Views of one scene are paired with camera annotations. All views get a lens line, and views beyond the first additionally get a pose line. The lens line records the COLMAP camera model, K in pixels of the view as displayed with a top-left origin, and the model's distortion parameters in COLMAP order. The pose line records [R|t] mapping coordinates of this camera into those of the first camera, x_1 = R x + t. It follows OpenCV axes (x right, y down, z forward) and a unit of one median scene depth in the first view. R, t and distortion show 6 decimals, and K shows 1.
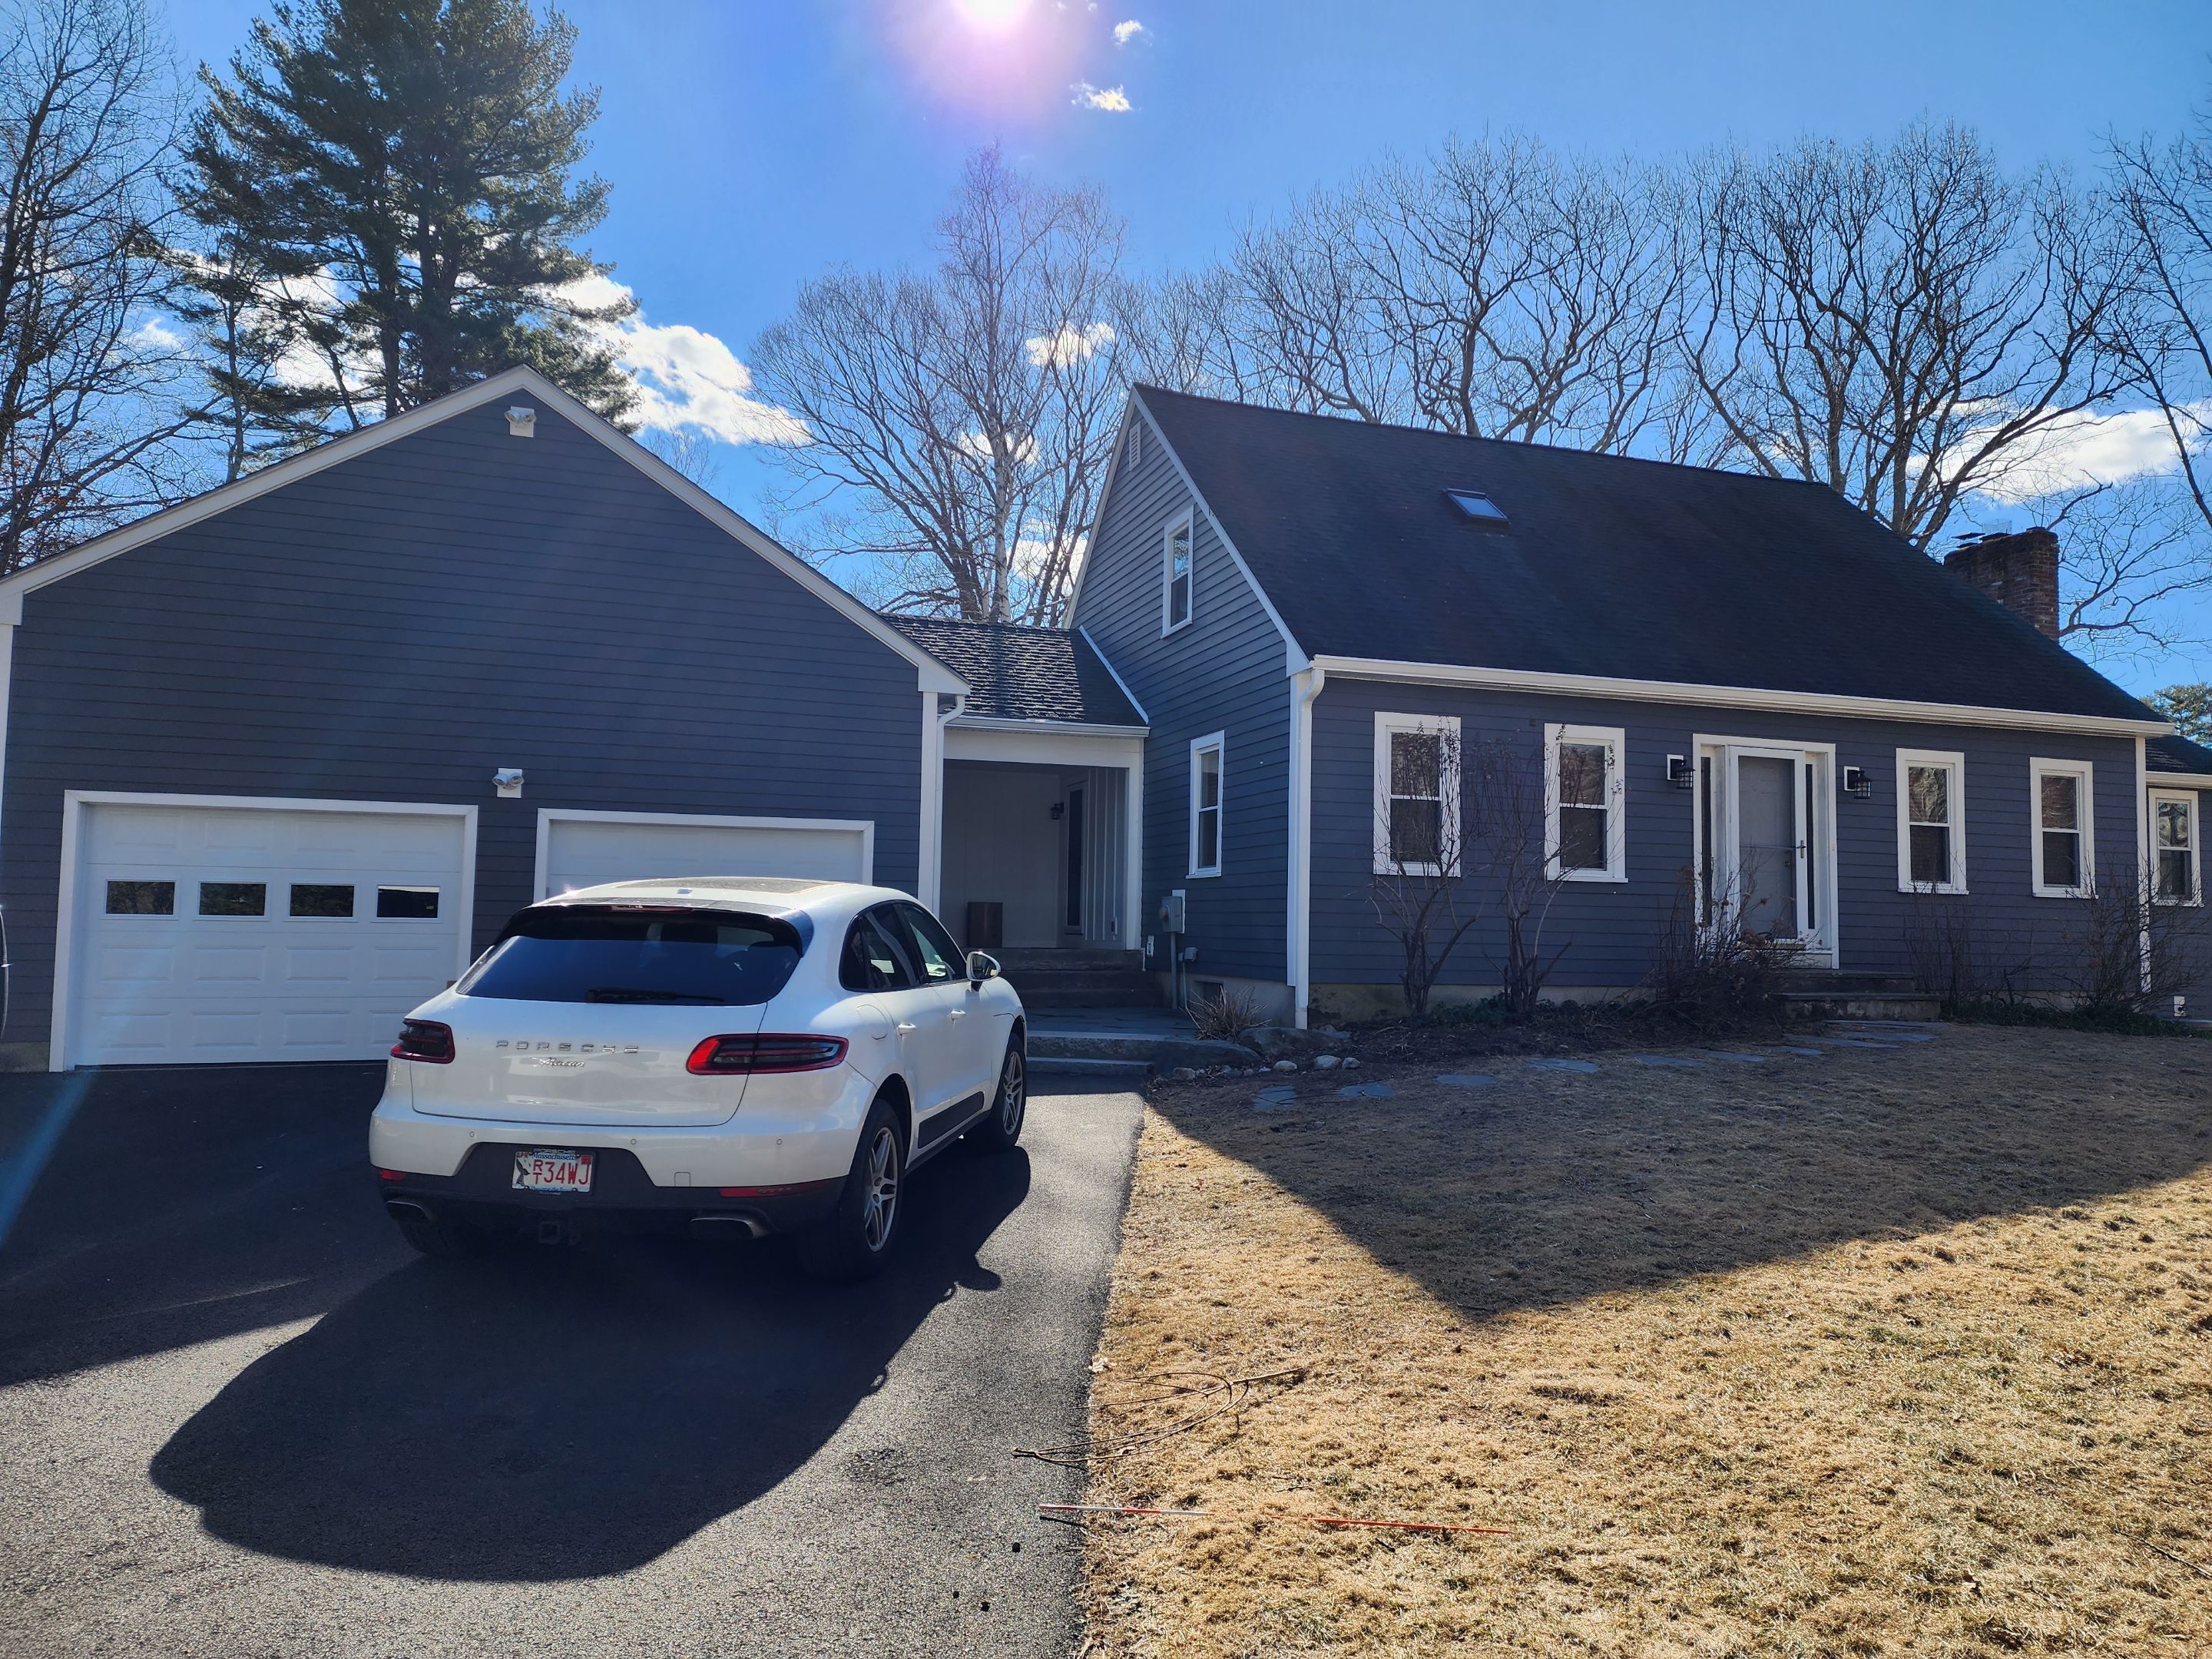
lens RADIAL K [[1424.7, 0, 1163.9], [0, 1424.7, 818.8], [0, 0, 1]] dist [0.167497, 0.001450]
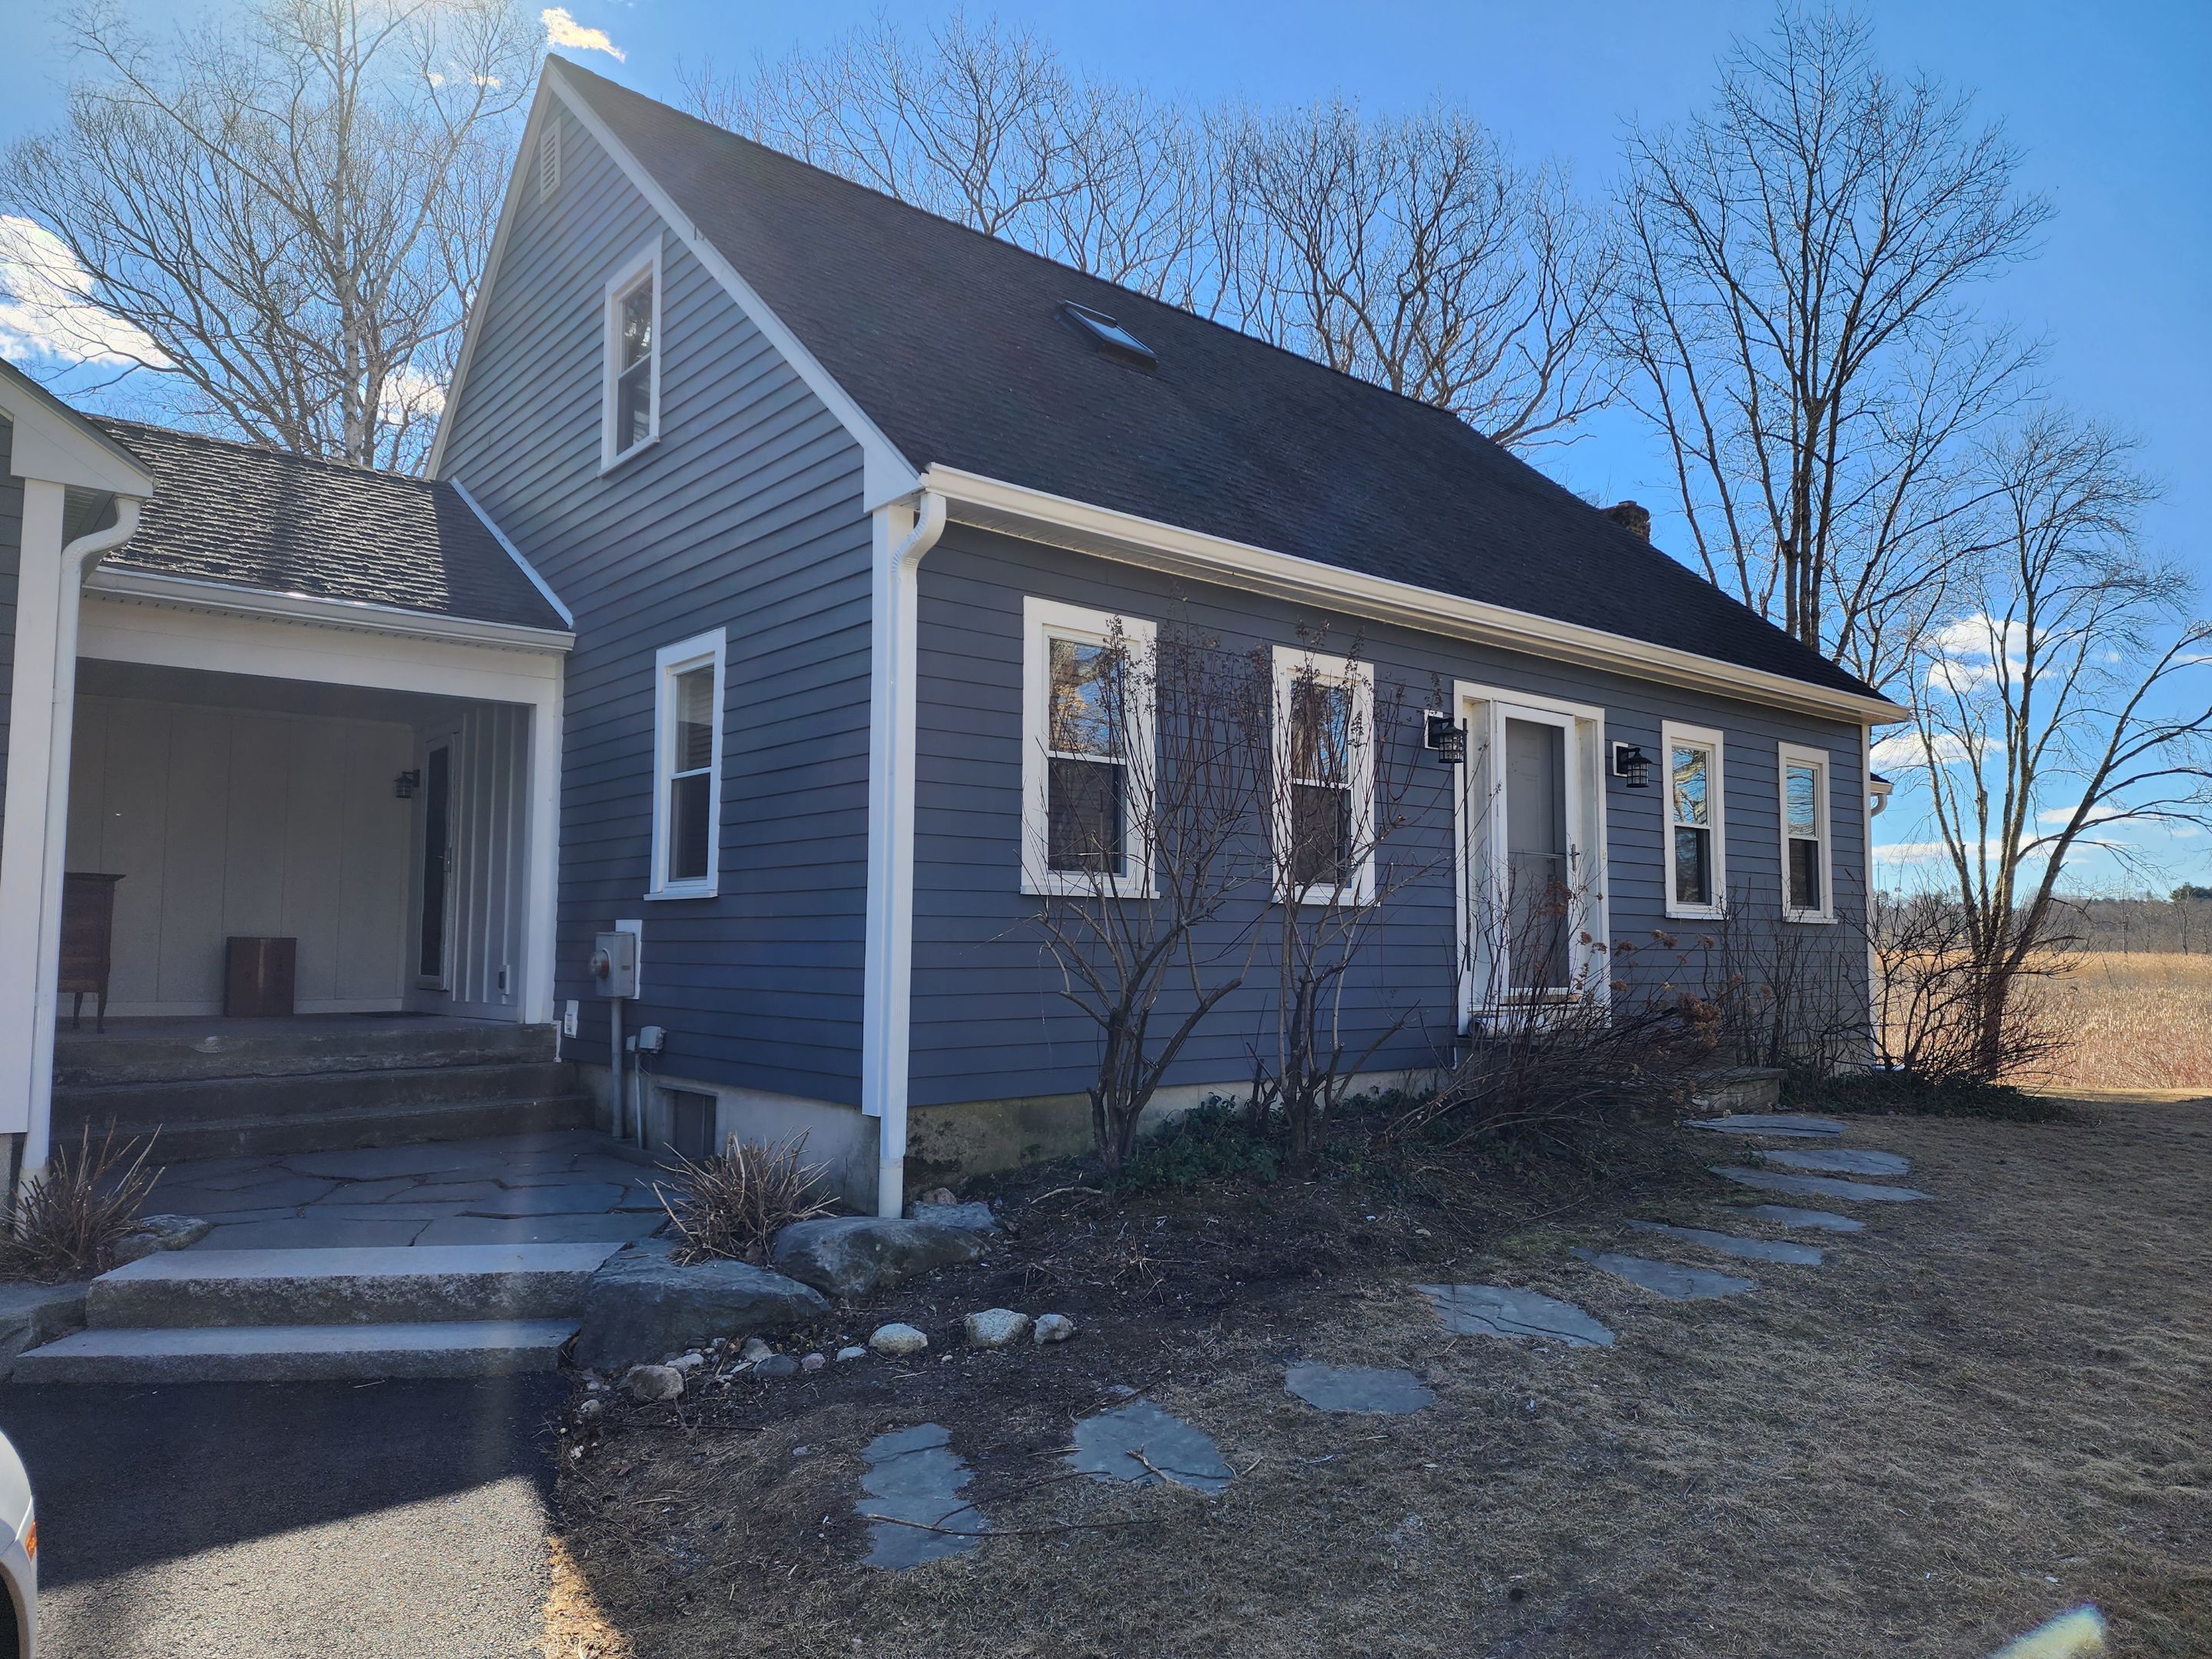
lens RADIAL K [[1445.3, 0, 1094.3], [0, 1445.3, 835.1], [0, 0, 1]] dist [0.116870, -0.113832]
pose [[0.944680, 0.015509, 0.327627, -0.005014], [-0.017110, 0.999852, 0.002004, 0.011520], [-0.327547, -0.007499, 0.944805, 0.374716]]
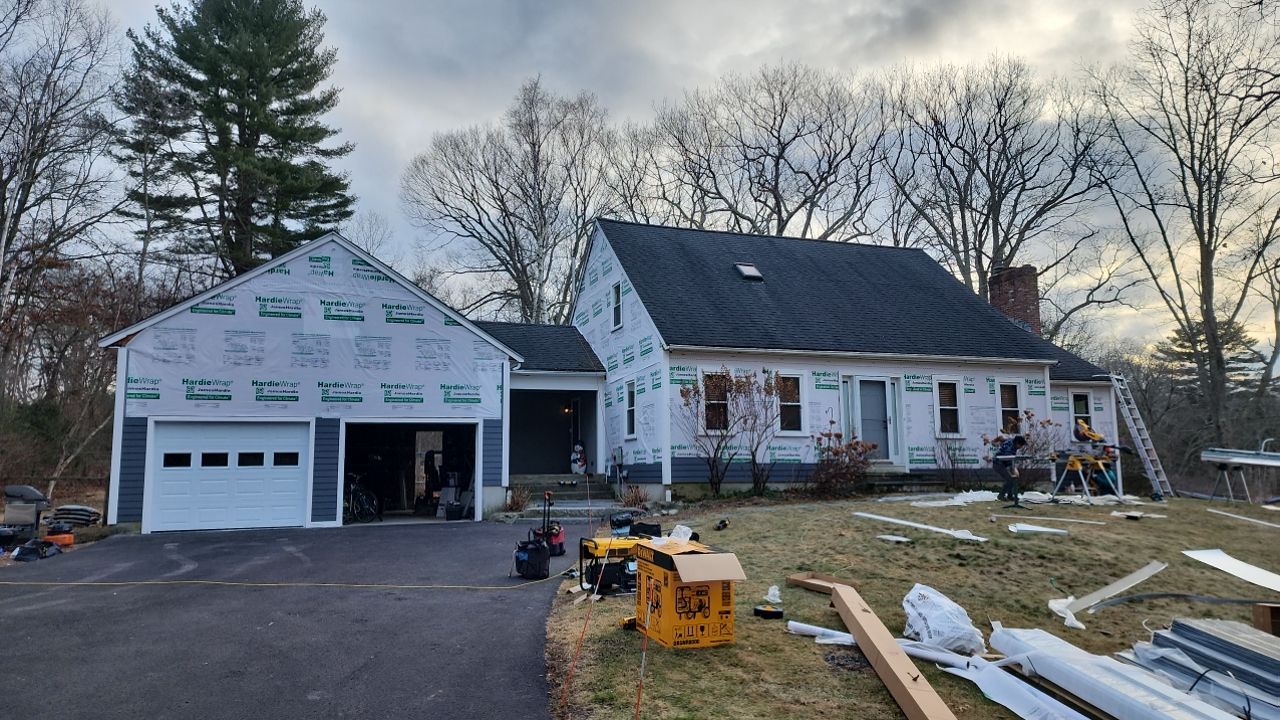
lens RADIAL K [[839.5, 0, 635.5], [0, 839.5, 369.8], [0, 0, 1]] dist [0.101870, -0.090881]
pose [[0.999571, -0.028128, -0.008219, 0.045504], [0.027705, 0.998477, -0.047703, -0.005259], [0.009548, 0.047455, 0.998828, -0.292135]]
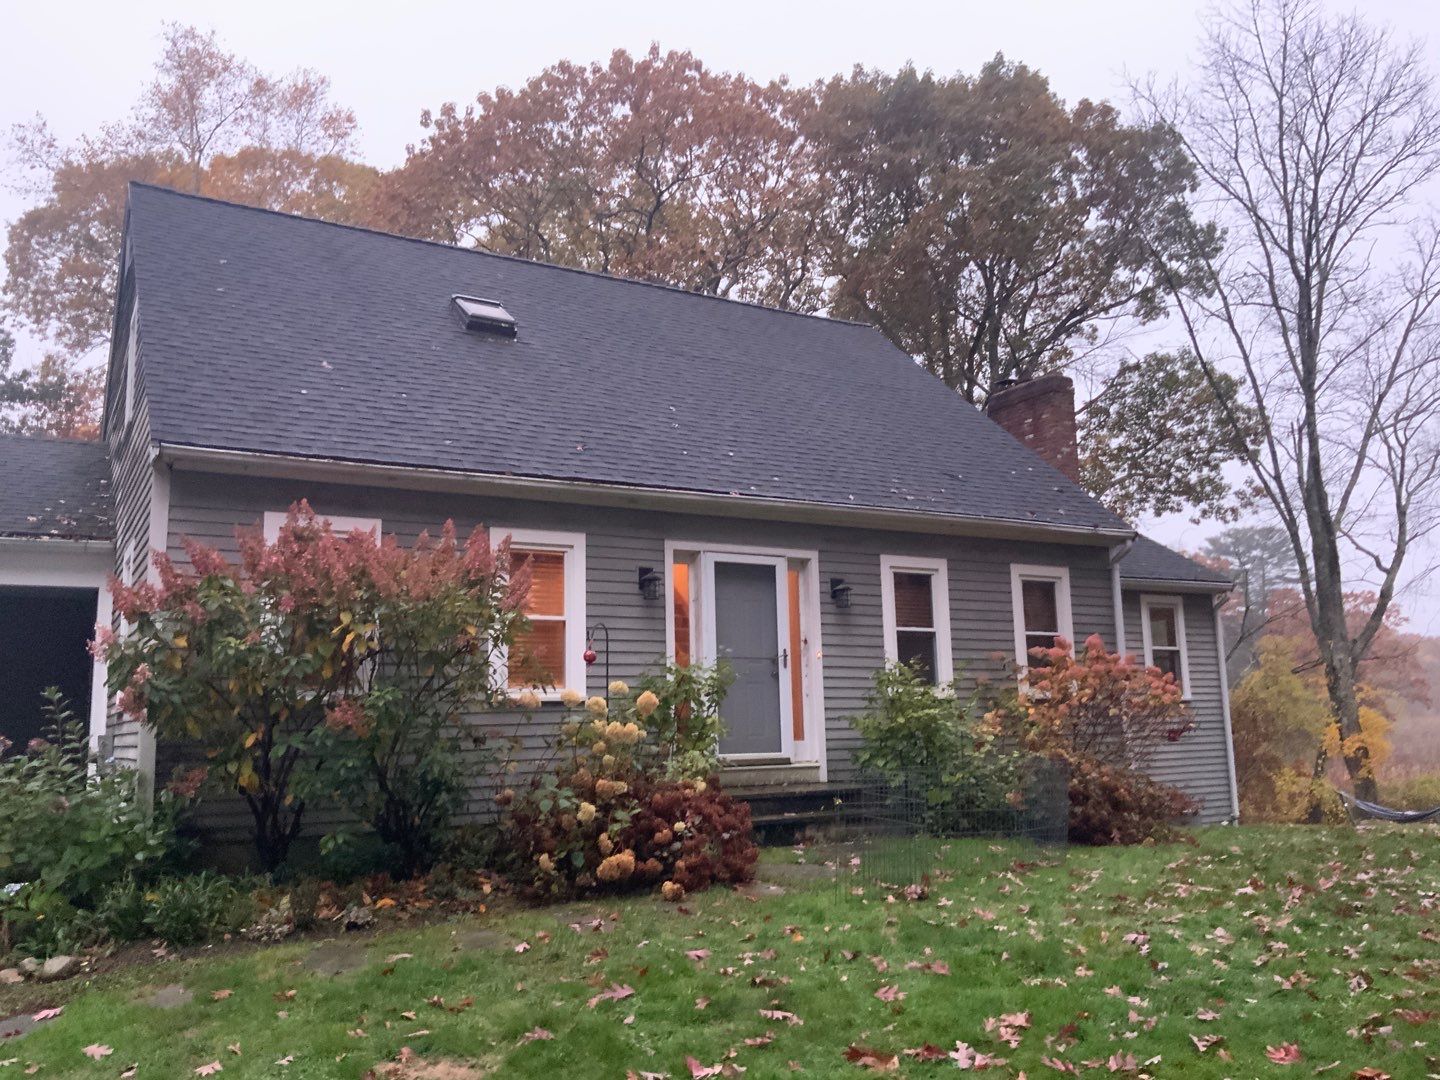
lens RADIAL K [[1170.3, 0, 720.0], [0, 1170.3, 540.0], [0, 0, 1]] dist [0.133450, -0.255036]
pose [[0.985267, -0.010246, 0.170717, 0.233524], [0.024838, 0.996193, -0.083557, 0.006253], [-0.169211, 0.086566, 0.981771, 0.210594]]
